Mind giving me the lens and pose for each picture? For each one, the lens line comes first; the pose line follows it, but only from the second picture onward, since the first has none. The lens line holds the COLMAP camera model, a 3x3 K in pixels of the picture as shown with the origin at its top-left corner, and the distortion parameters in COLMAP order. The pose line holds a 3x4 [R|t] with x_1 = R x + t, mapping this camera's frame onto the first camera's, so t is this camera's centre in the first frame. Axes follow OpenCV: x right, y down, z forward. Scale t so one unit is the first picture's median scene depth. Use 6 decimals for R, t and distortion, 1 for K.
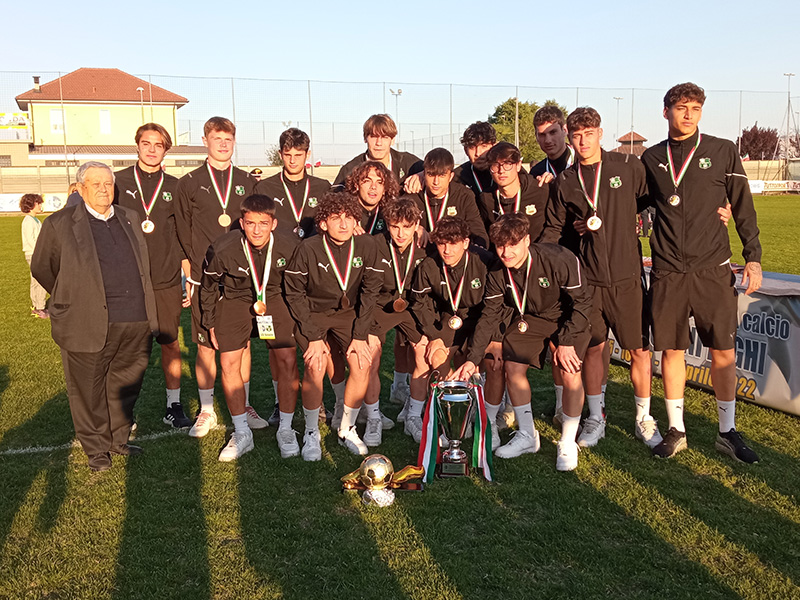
lens RADIAL K [[2088.9, 0, 400.0], [0, 2088.9, 300.0], [0, 0, 1]] dist [0.170740, -0.566884]
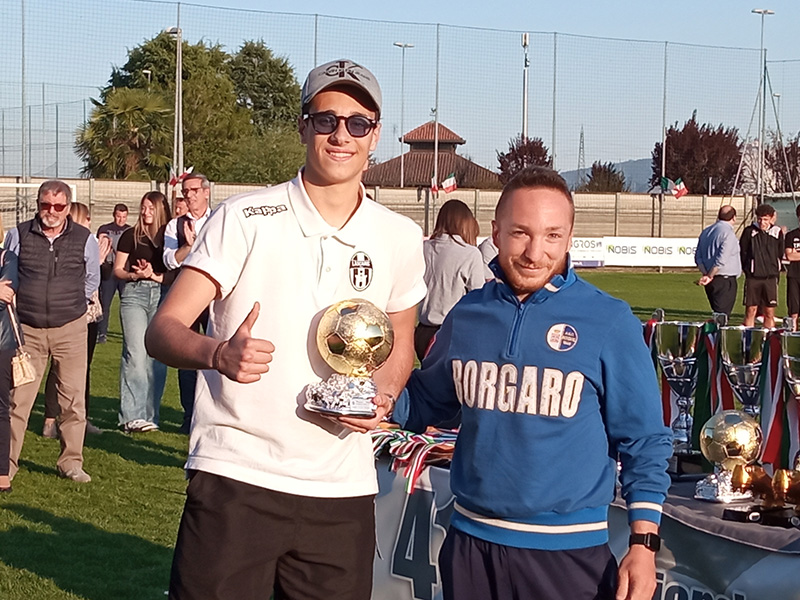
lens RADIAL K [[1642.2, 0, 358.3], [0, 1642.2, 336.0], [0, 0, 1]] dist [0.098997, -0.225105]
pose [[0.971872, 0.014078, 0.235089, 0.012308], [-0.022603, 0.999179, 0.033608, -0.046029], [-0.234423, -0.037976, 0.971393, 0.663617]]
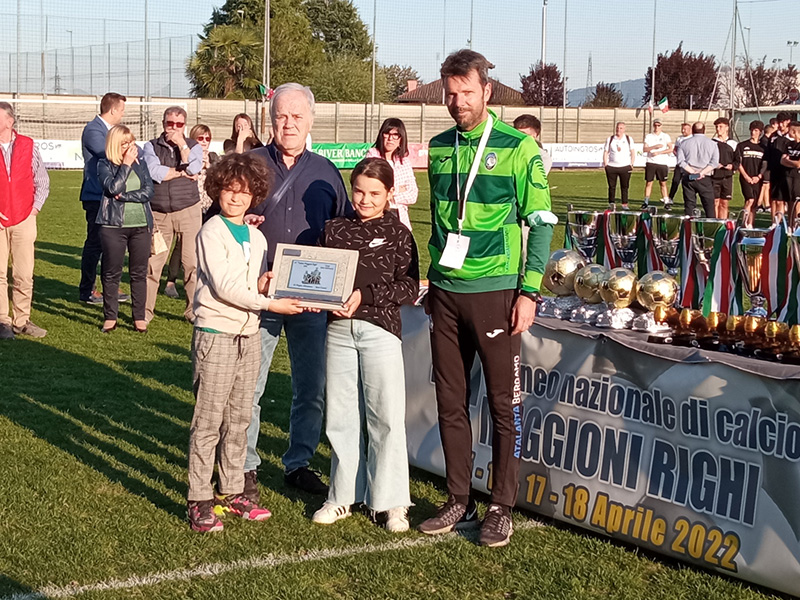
lens RADIAL K [[1893.6, 0, 401.6], [0, 1893.6, 337.5], [0, 0, 1]] dist [0.039976, 0.664423]
pose [[0.973165, 0.002520, 0.230094, -0.024330], [-0.024088, 0.995562, 0.090976, -0.049809], [-0.228844, -0.094077, 0.968907, 0.507379]]
